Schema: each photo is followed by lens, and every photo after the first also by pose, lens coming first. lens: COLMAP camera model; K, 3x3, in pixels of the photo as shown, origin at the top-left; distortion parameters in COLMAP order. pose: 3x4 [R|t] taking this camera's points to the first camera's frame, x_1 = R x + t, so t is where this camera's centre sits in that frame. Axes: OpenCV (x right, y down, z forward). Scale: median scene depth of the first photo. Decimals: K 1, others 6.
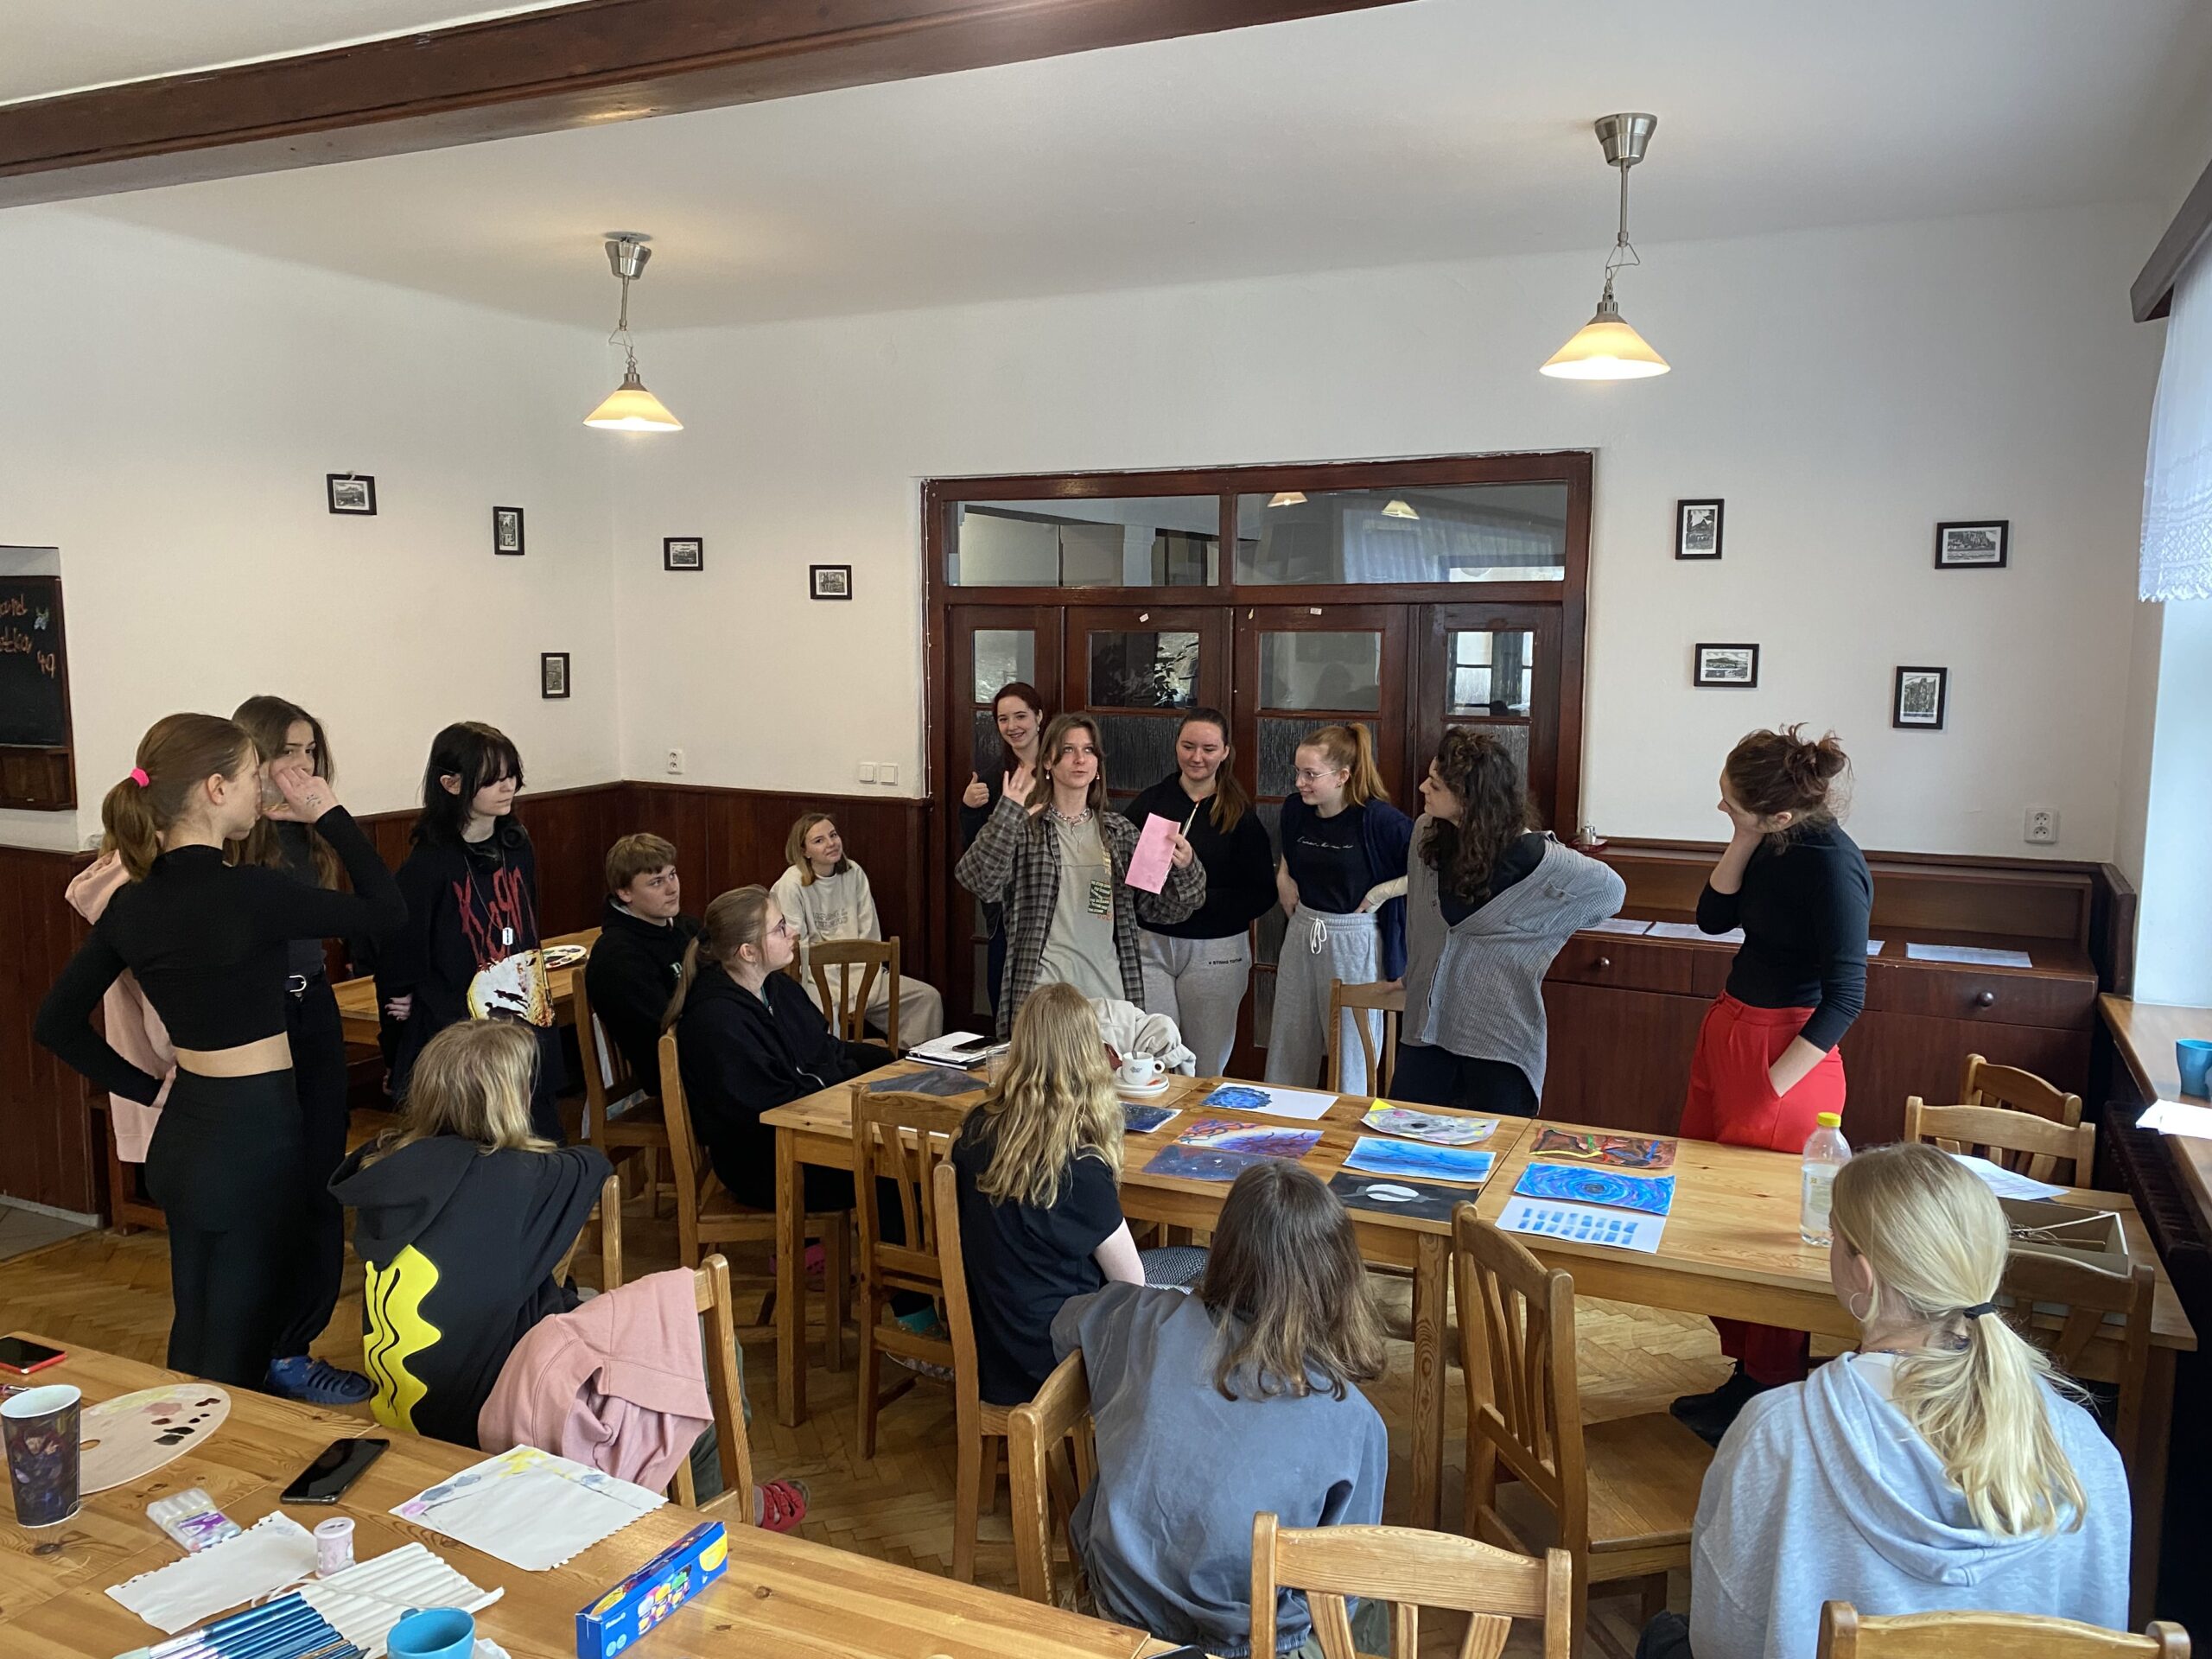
lens RADIAL K [[1690.2, 0, 1106.0], [0, 1690.2, 829.5], [0, 0, 1]] dist [0.035347, -0.011069]
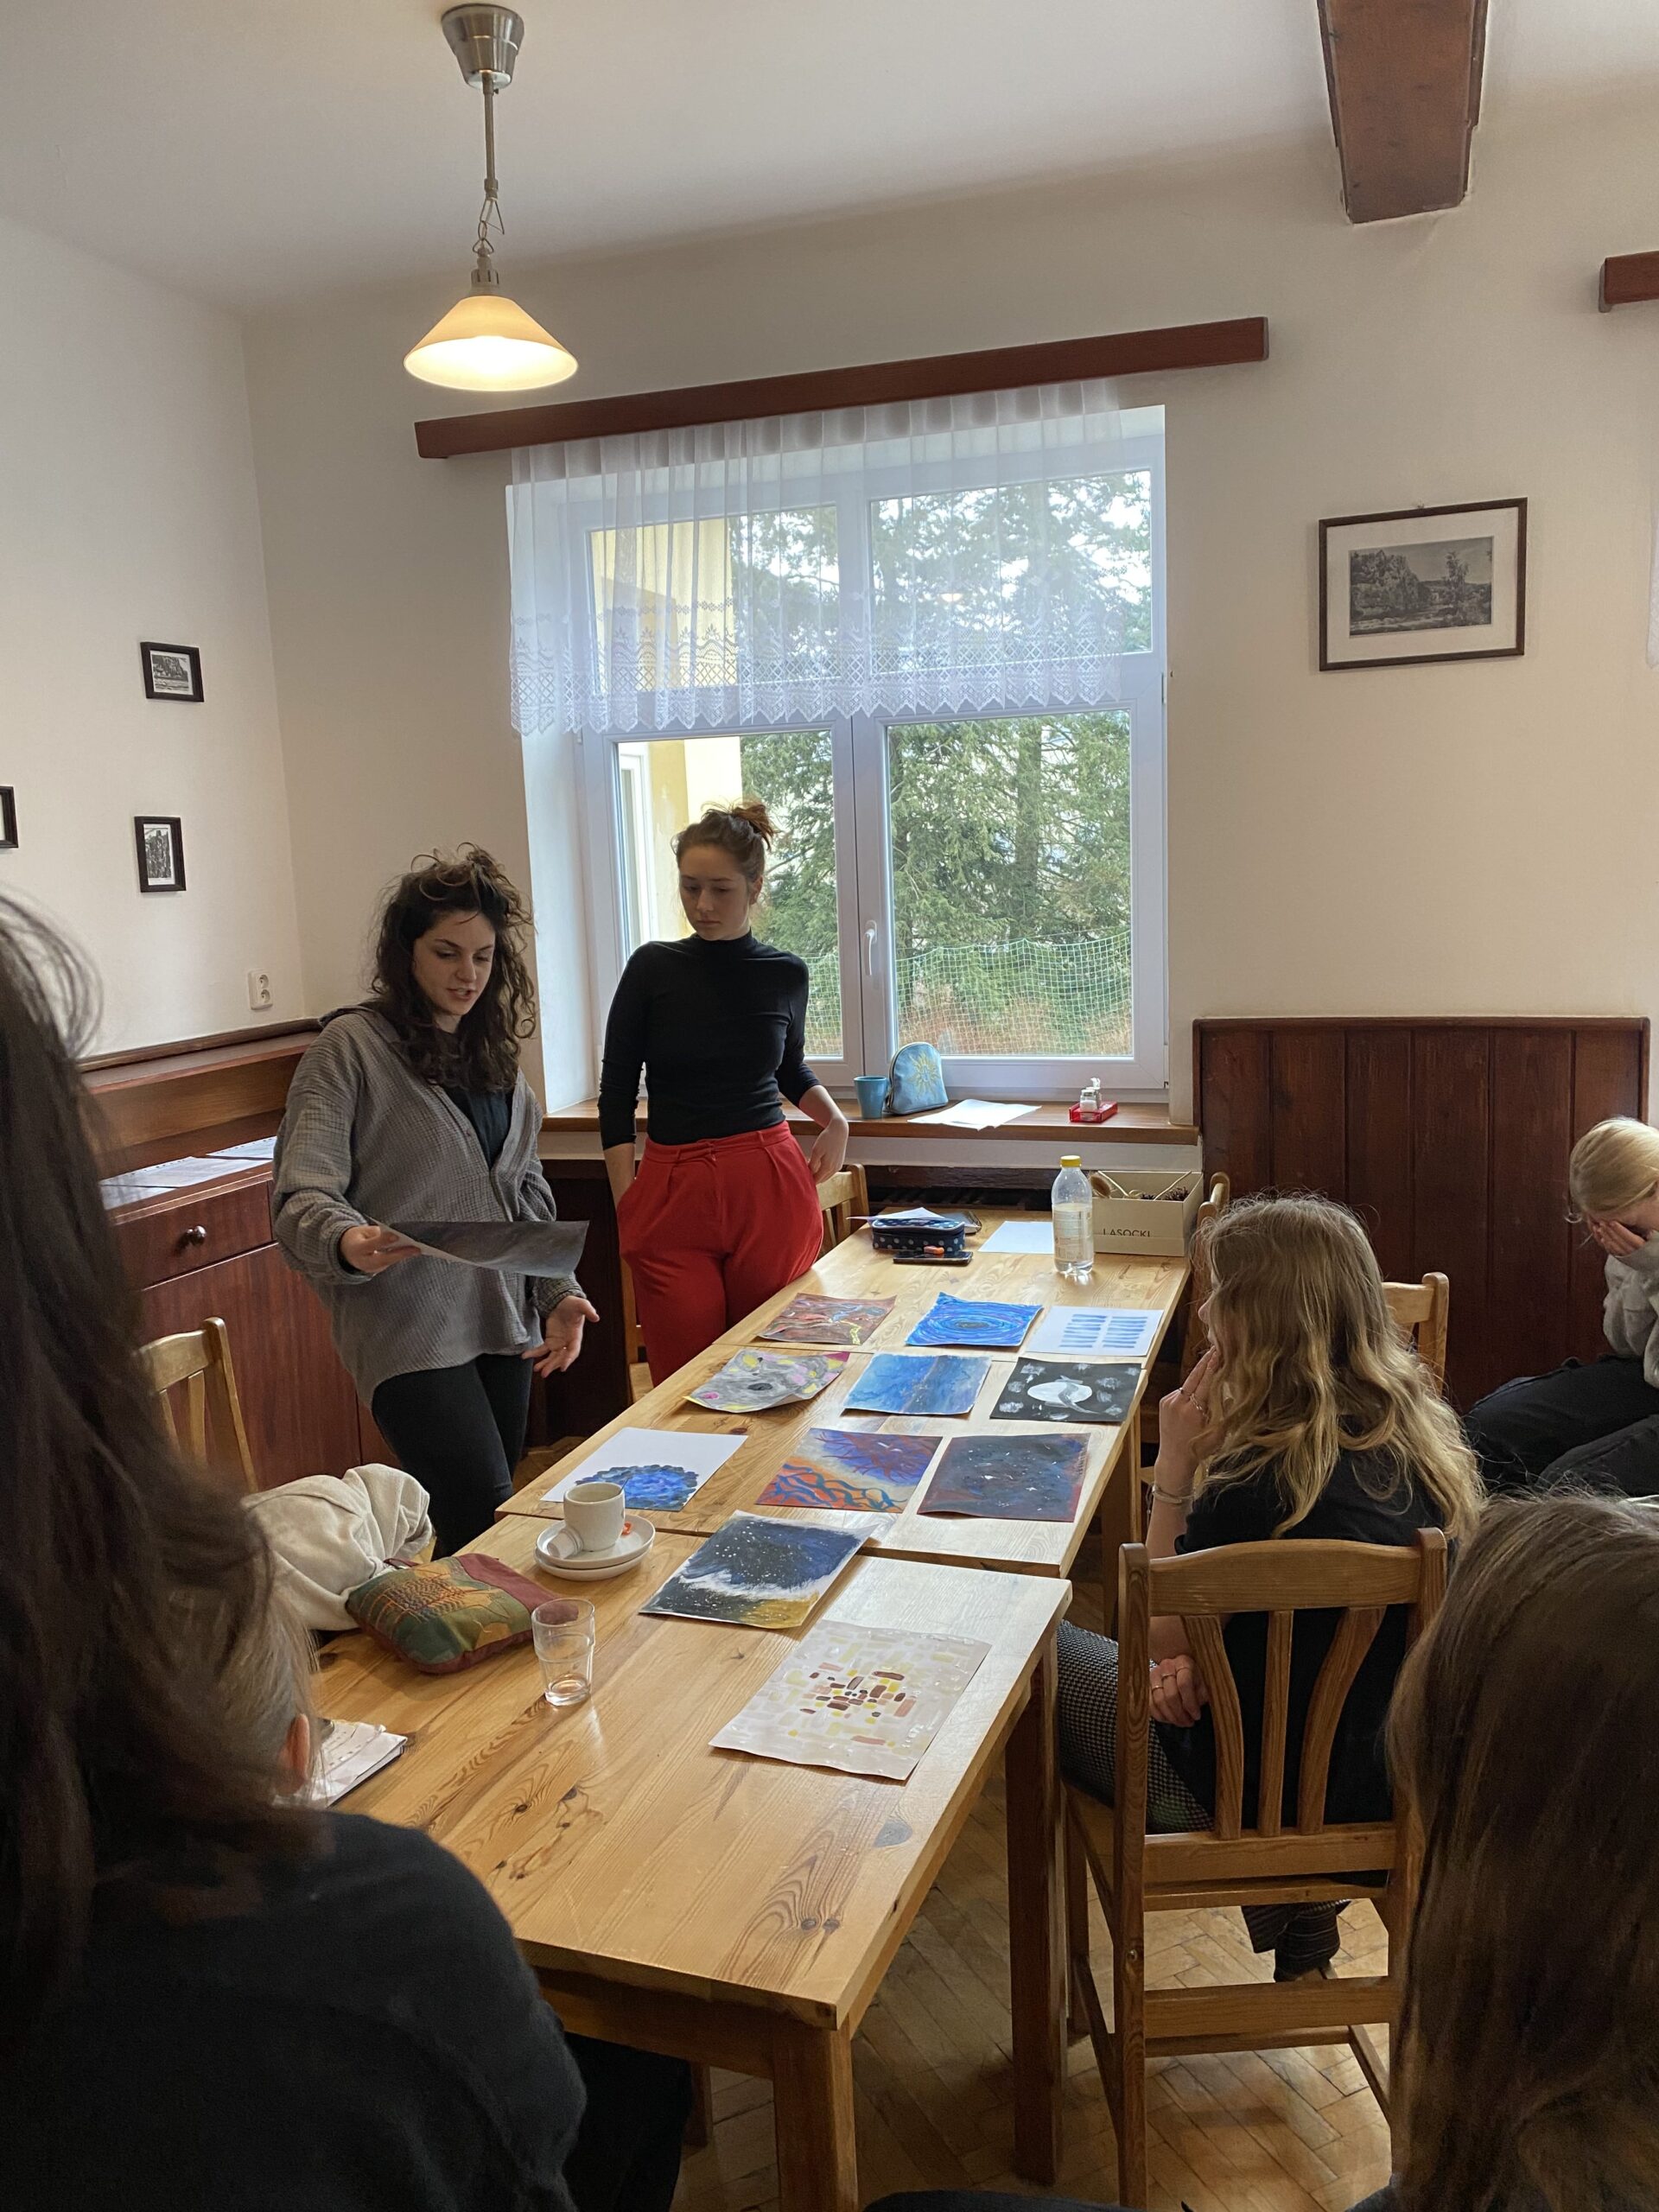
lens RADIAL K [[1670.1, 0, 829.5], [0, 1670.1, 1106.0], [0, 0, 1]] dist [0.145470, -0.274168]
pose [[-0.115783, -0.154517, 0.981182, -0.501387], [0.159421, 0.972129, 0.171903, -0.062506], [-0.980397, 0.176325, -0.087923, 0.990793]]
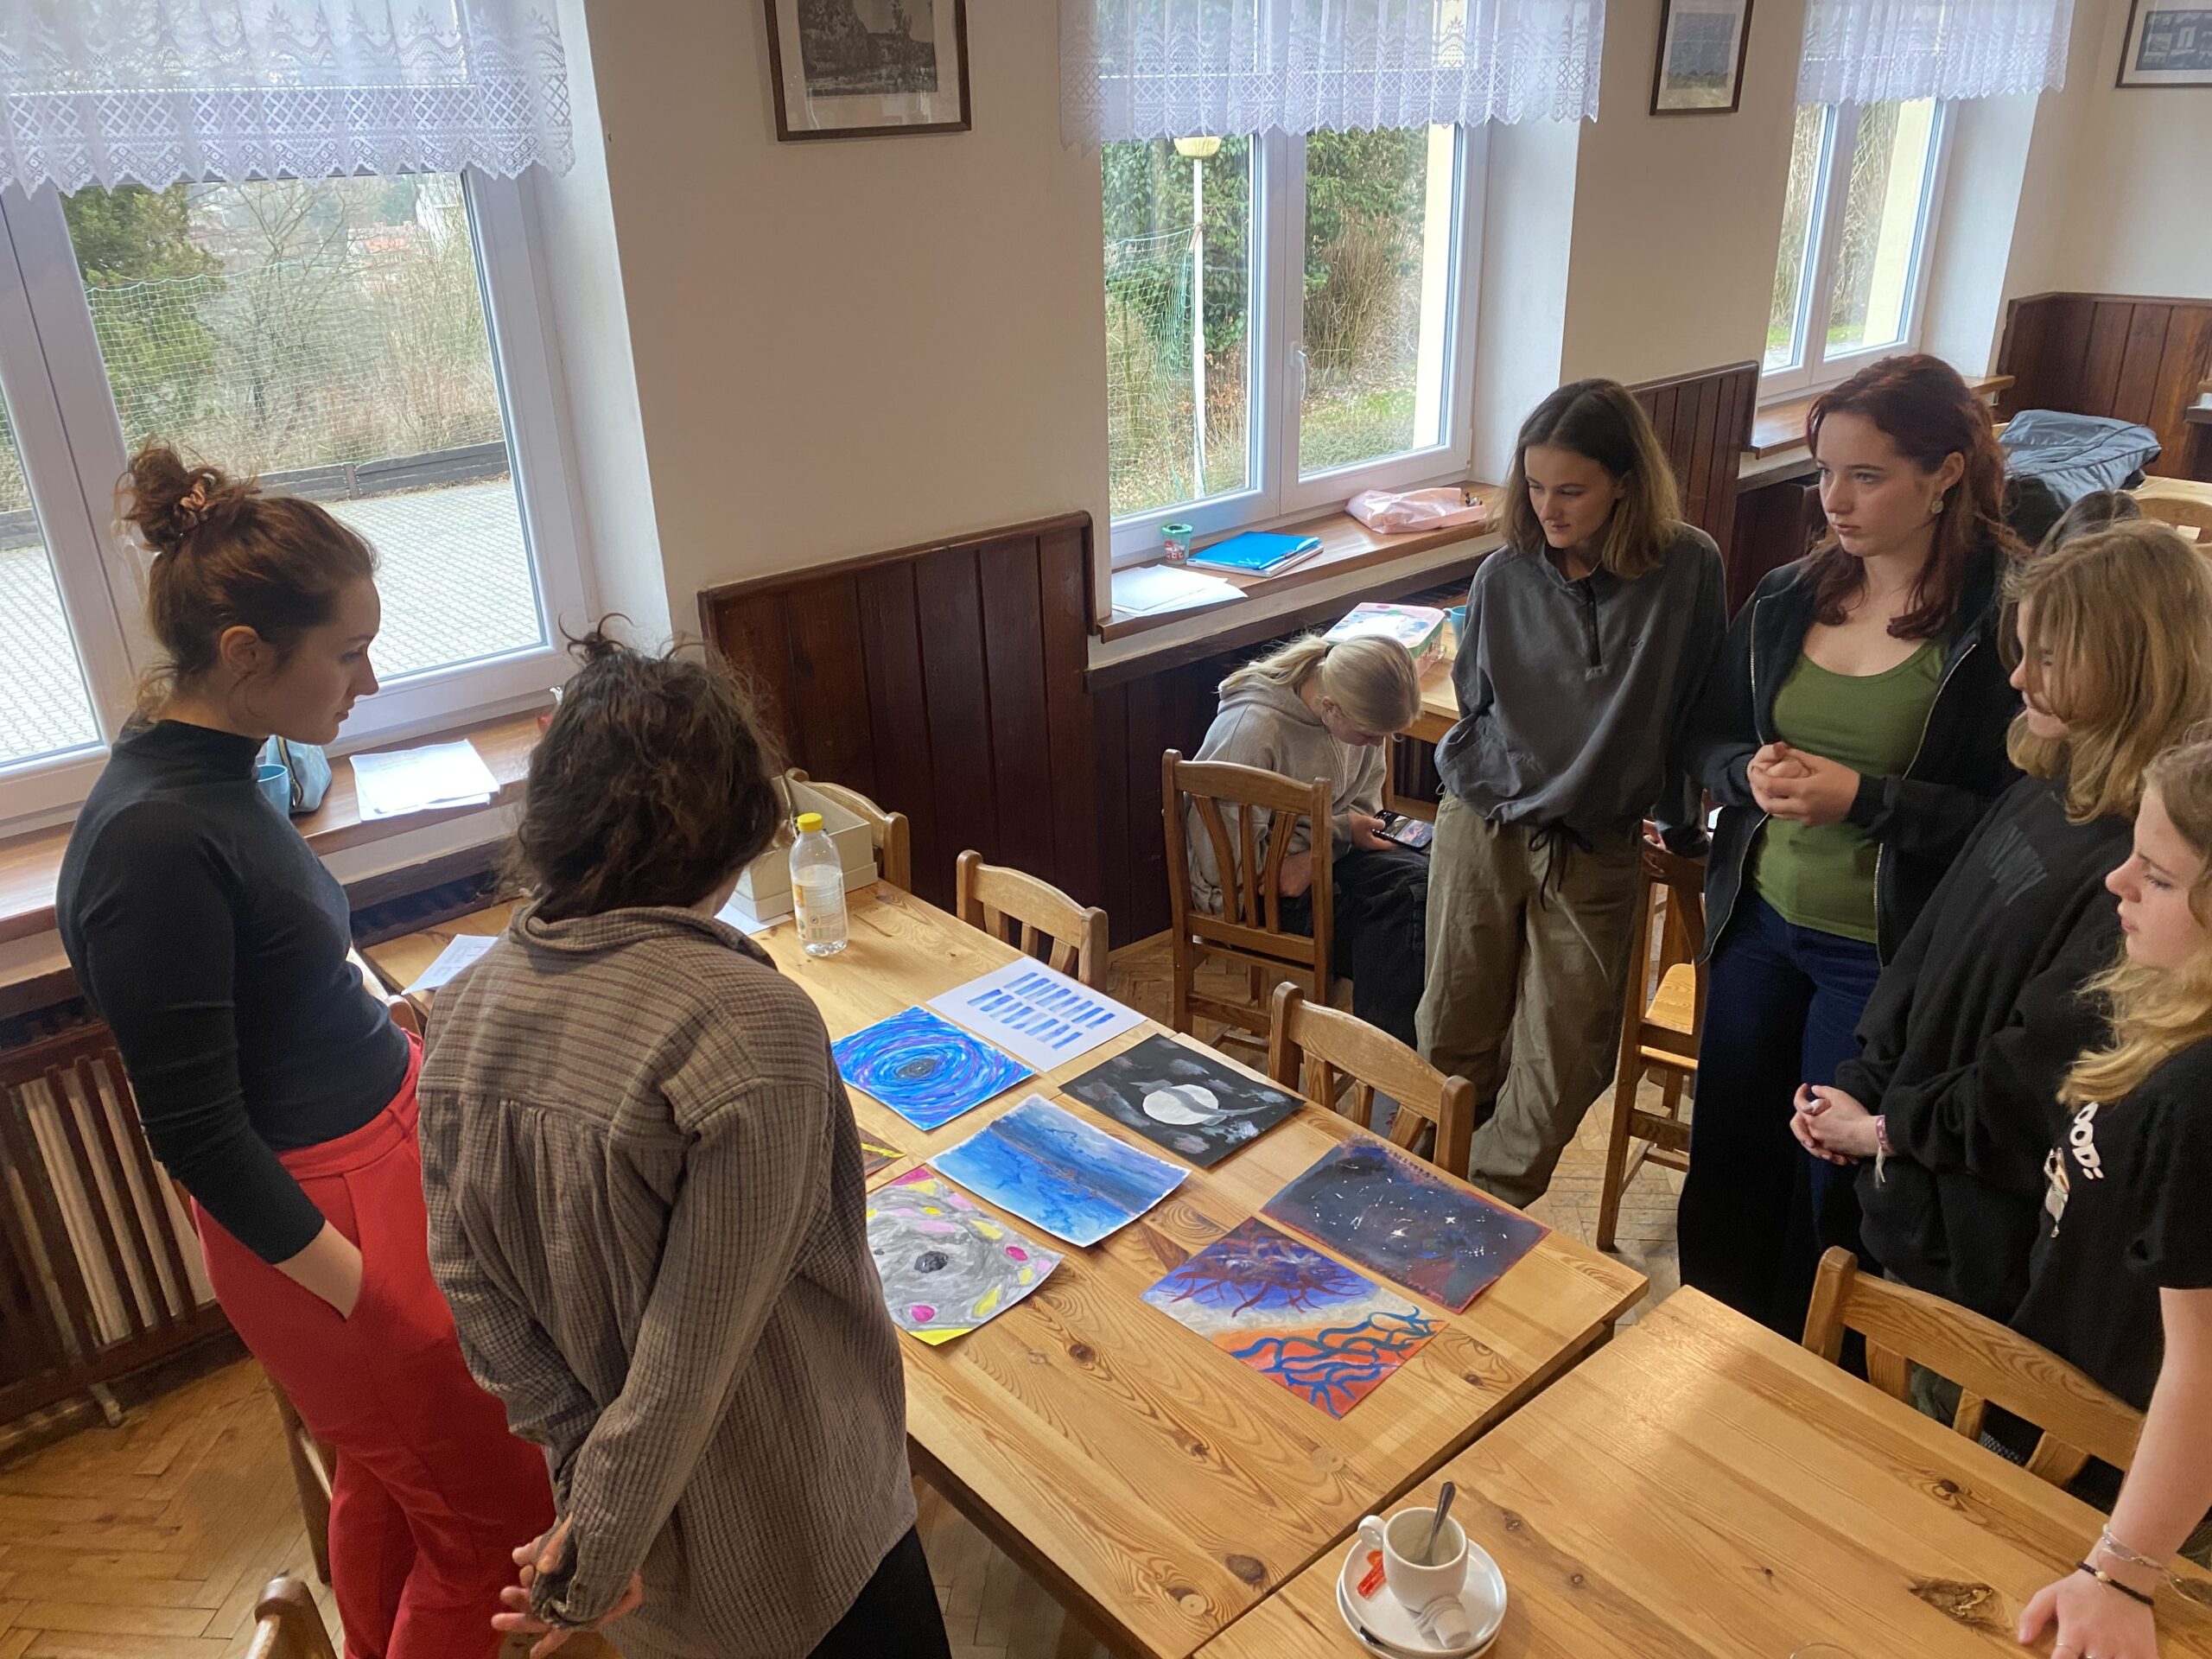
lens RADIAL K [[1716.2, 0, 1105.9], [0, 1716.2, 835.6], [0, 0, 1]] dist [0.043940, -0.001546]
pose [[-0.915454, -0.141551, 0.376706, -0.040083], [0.075041, 0.859630, 0.505376, -0.205789], [-0.395364, 0.490917, -0.776330, 1.297251]]
